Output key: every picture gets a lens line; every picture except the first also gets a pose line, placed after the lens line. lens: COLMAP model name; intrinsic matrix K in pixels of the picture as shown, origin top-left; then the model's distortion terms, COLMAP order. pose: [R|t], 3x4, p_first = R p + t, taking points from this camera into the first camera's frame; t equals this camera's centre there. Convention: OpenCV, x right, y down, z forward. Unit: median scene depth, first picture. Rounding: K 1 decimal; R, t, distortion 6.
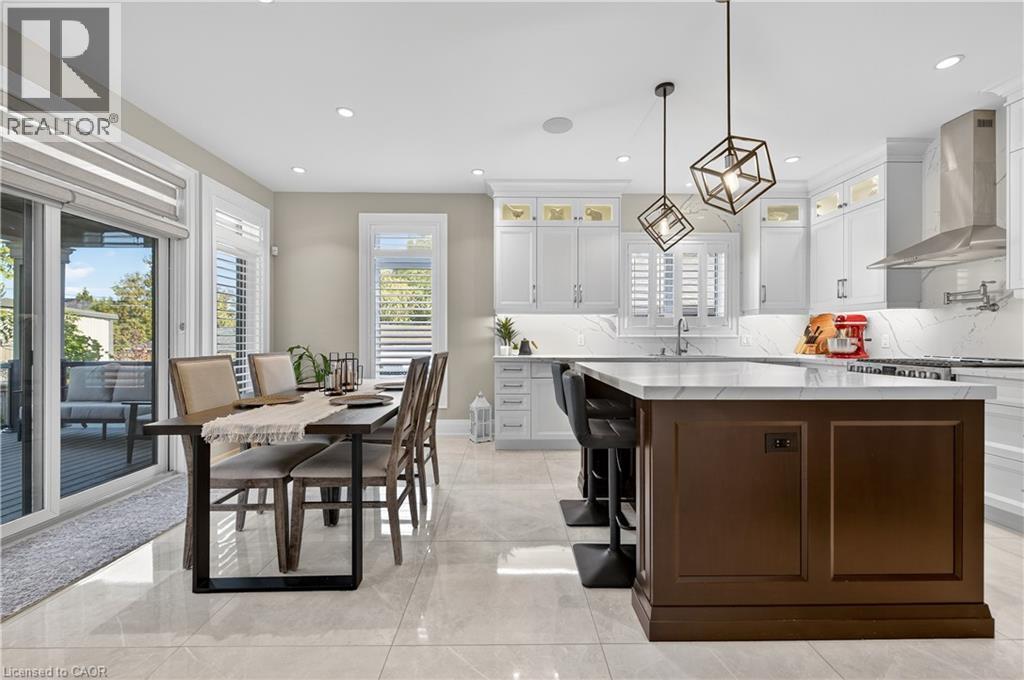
lens RADIAL K [[407.5, 0, 508.9], [0, 407.5, 339.5], [0, 0, 1]] dist [0.002376, 0.000078]
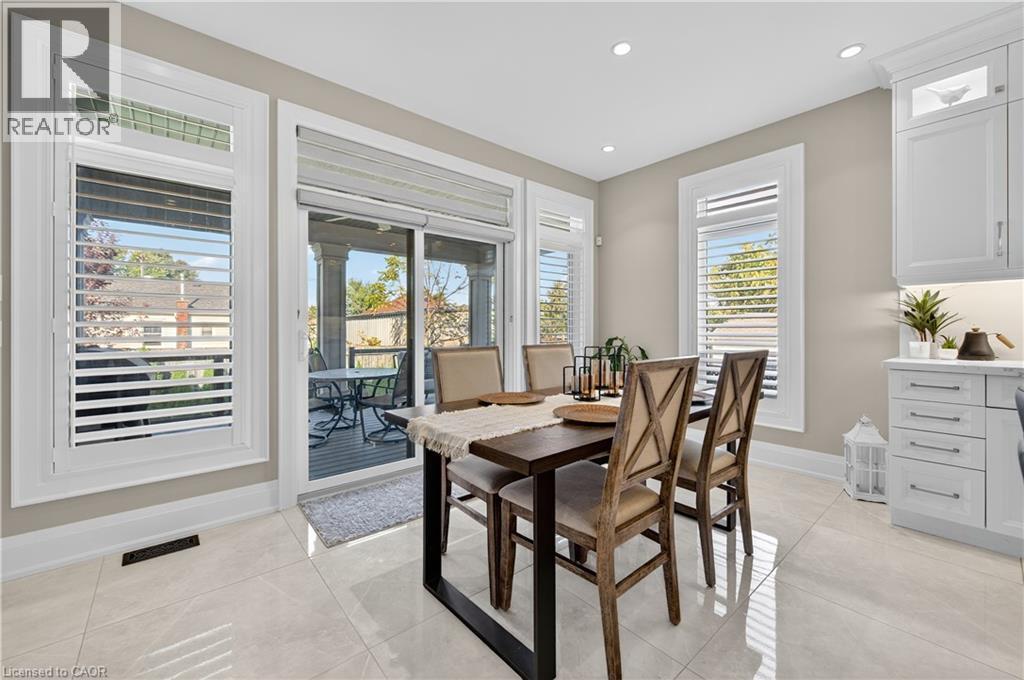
lens RADIAL K [[406.2, 0, 525.4], [0, 406.2, 331.3], [0, 0, 1]] dist [0.002055, 0.000052]
pose [[0.656852, 0.001028, -0.754018, 0.057304], [0.000151, 0.999999, 0.001495, 0.000092], [0.754019, -0.001096, 0.656852, 0.227835]]
